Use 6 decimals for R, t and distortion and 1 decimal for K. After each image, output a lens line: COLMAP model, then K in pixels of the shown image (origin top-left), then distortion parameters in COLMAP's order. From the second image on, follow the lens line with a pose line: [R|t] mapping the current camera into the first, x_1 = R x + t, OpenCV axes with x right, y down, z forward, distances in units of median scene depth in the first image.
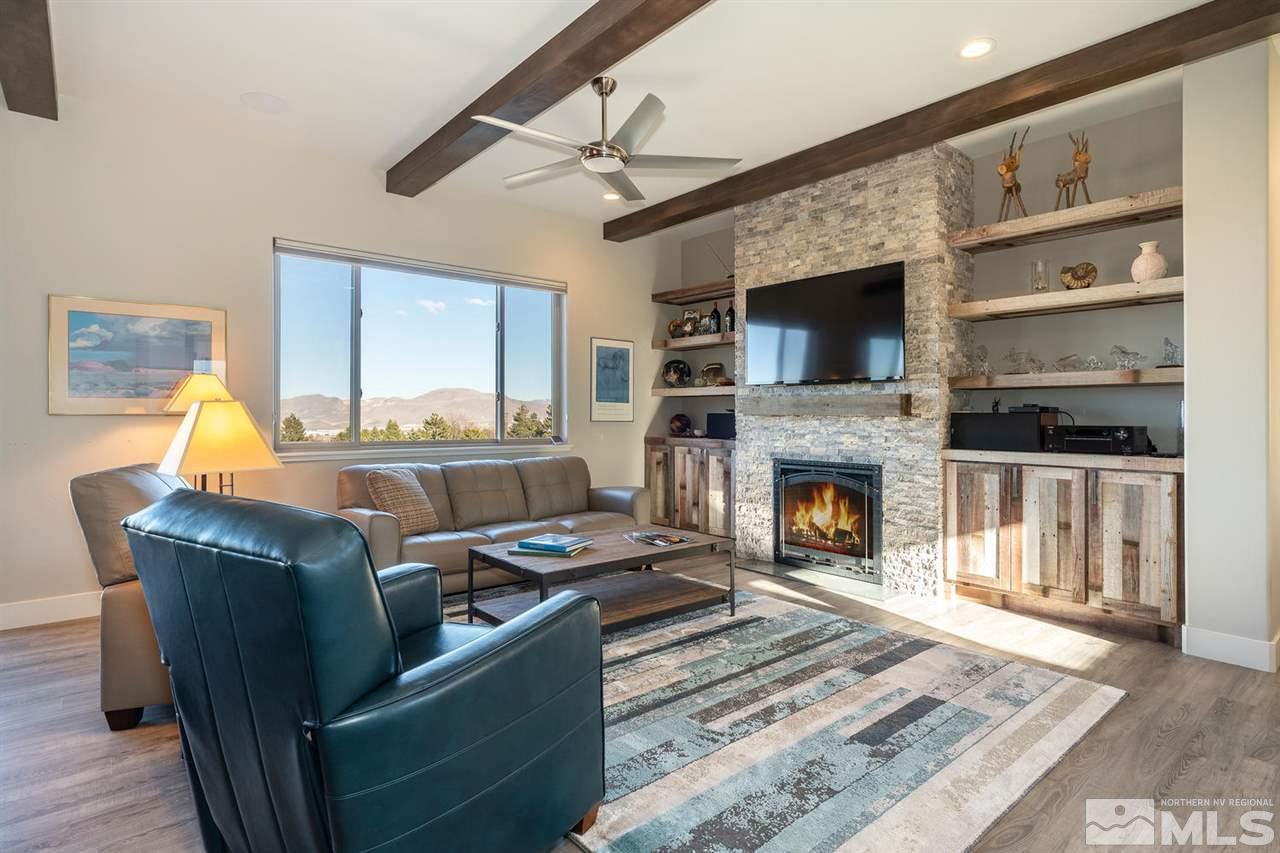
lens RADIAL K [[660.0, 0, 638.6], [0, 660.0, 418.7], [0, 0, 1]] dist [-0.003922, 0.003545]
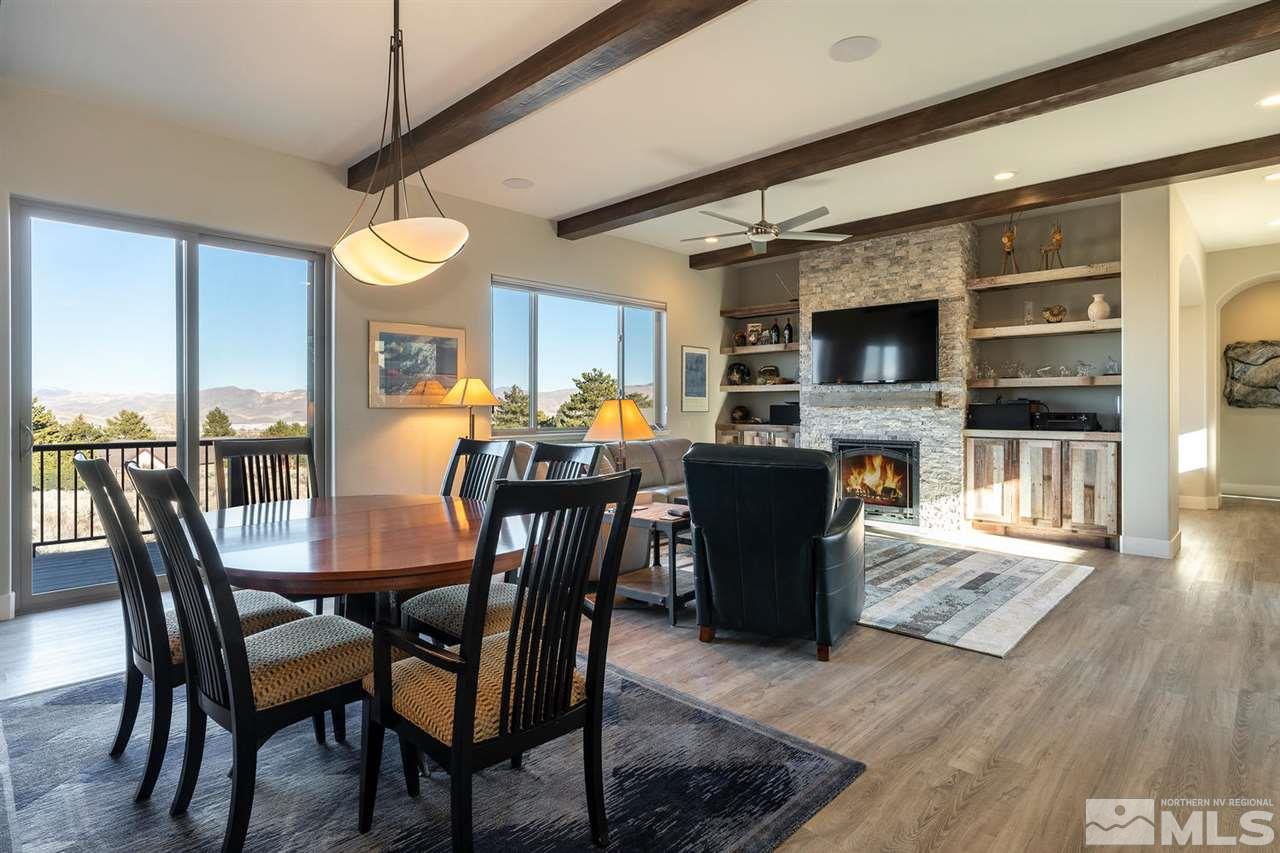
lens RADIAL K [[660.0, 0, 652.4], [0, 660.0, 416.4], [0, 0, 1]] dist [-0.003922, 0.003545]
pose [[0.993805, -0.005738, 0.110988, -0.374685], [0.004606, 0.999935, 0.010450, -0.000539], [-0.111041, -0.009874, 0.993767, -0.361233]]
